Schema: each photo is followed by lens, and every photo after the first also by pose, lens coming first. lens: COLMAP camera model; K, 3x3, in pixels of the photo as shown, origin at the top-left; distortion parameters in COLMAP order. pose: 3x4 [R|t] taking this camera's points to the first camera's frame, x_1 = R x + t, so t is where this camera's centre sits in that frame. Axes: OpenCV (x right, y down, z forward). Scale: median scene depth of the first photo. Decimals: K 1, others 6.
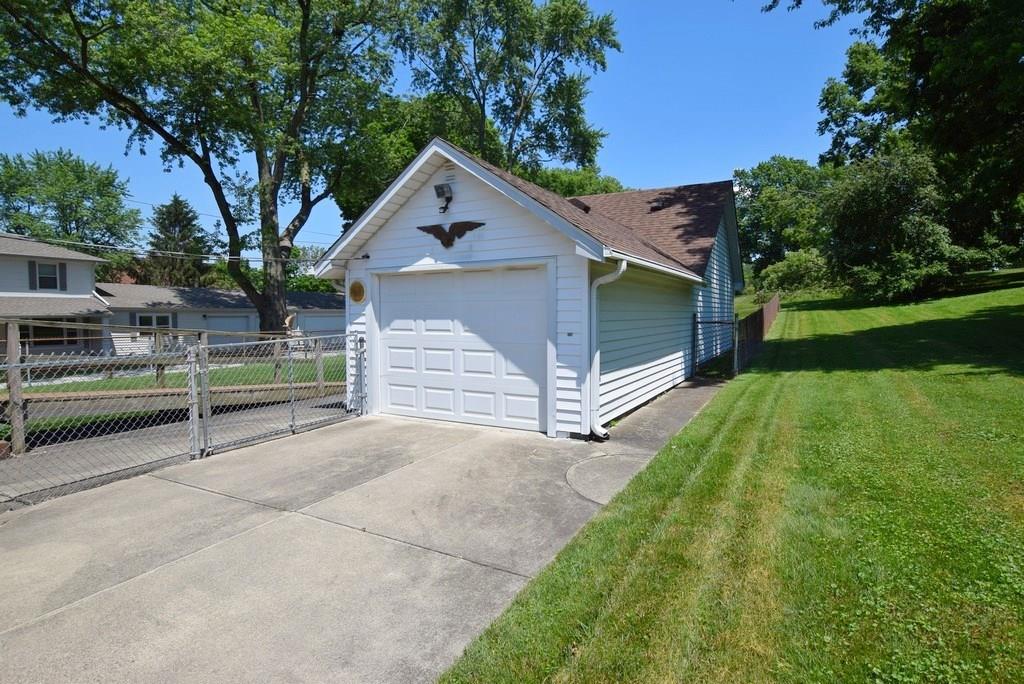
lens RADIAL K [[509.6, 0, 520.6], [0, 509.6, 347.5], [0, 0, 1]] dist [-0.050606, -0.000321]
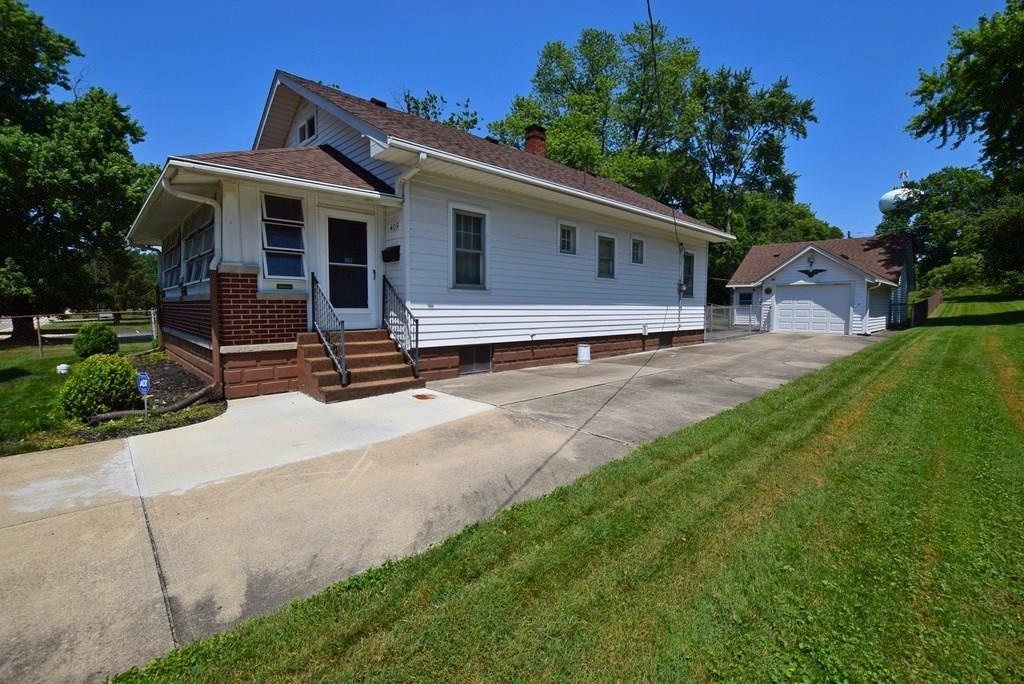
lens RADIAL K [[453.2, 0, 518.3], [0, 453.2, 340.2], [0, 0, 1]] dist [-0.026854, 0.002968]
pose [[0.956664, 0.030511, -0.289592, -0.315064], [-0.028501, 0.999532, 0.011155, 0.063908], [0.289797, -0.002418, 0.957085, -0.652380]]
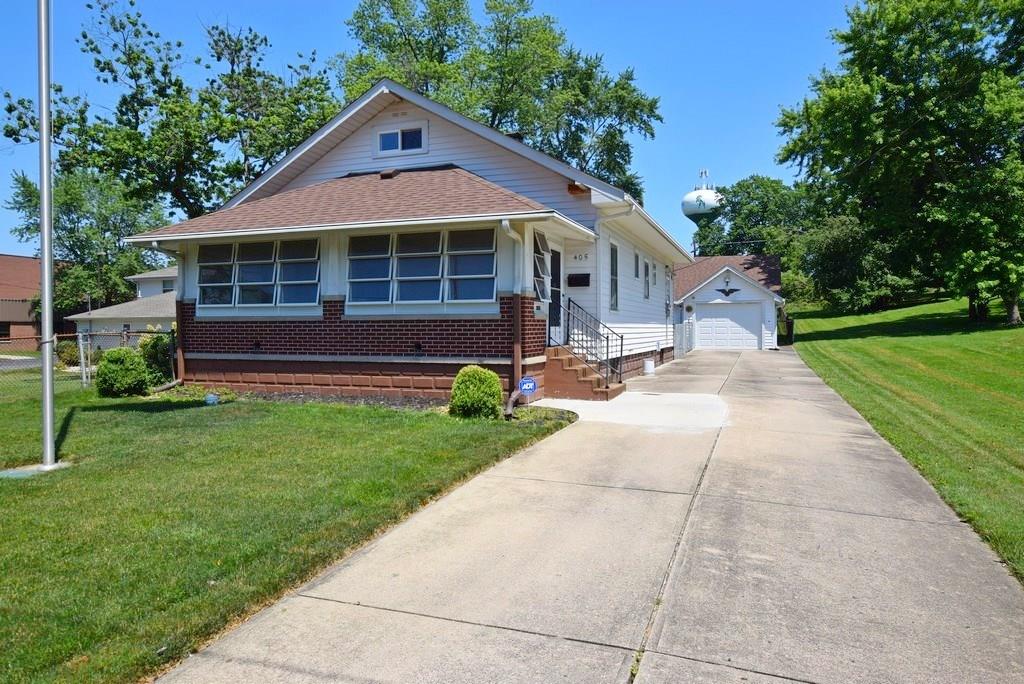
lens RADIAL K [[697.7, 0, 505.6], [0, 697.7, 338.2], [0, 0, 1]] dist [-0.004590, -0.002995]
pose [[0.986730, -0.002552, 0.162352, -0.682483], [0.011316, 0.998526, -0.053079, 0.089349], [-0.161977, 0.054212, 0.985304, -0.957040]]
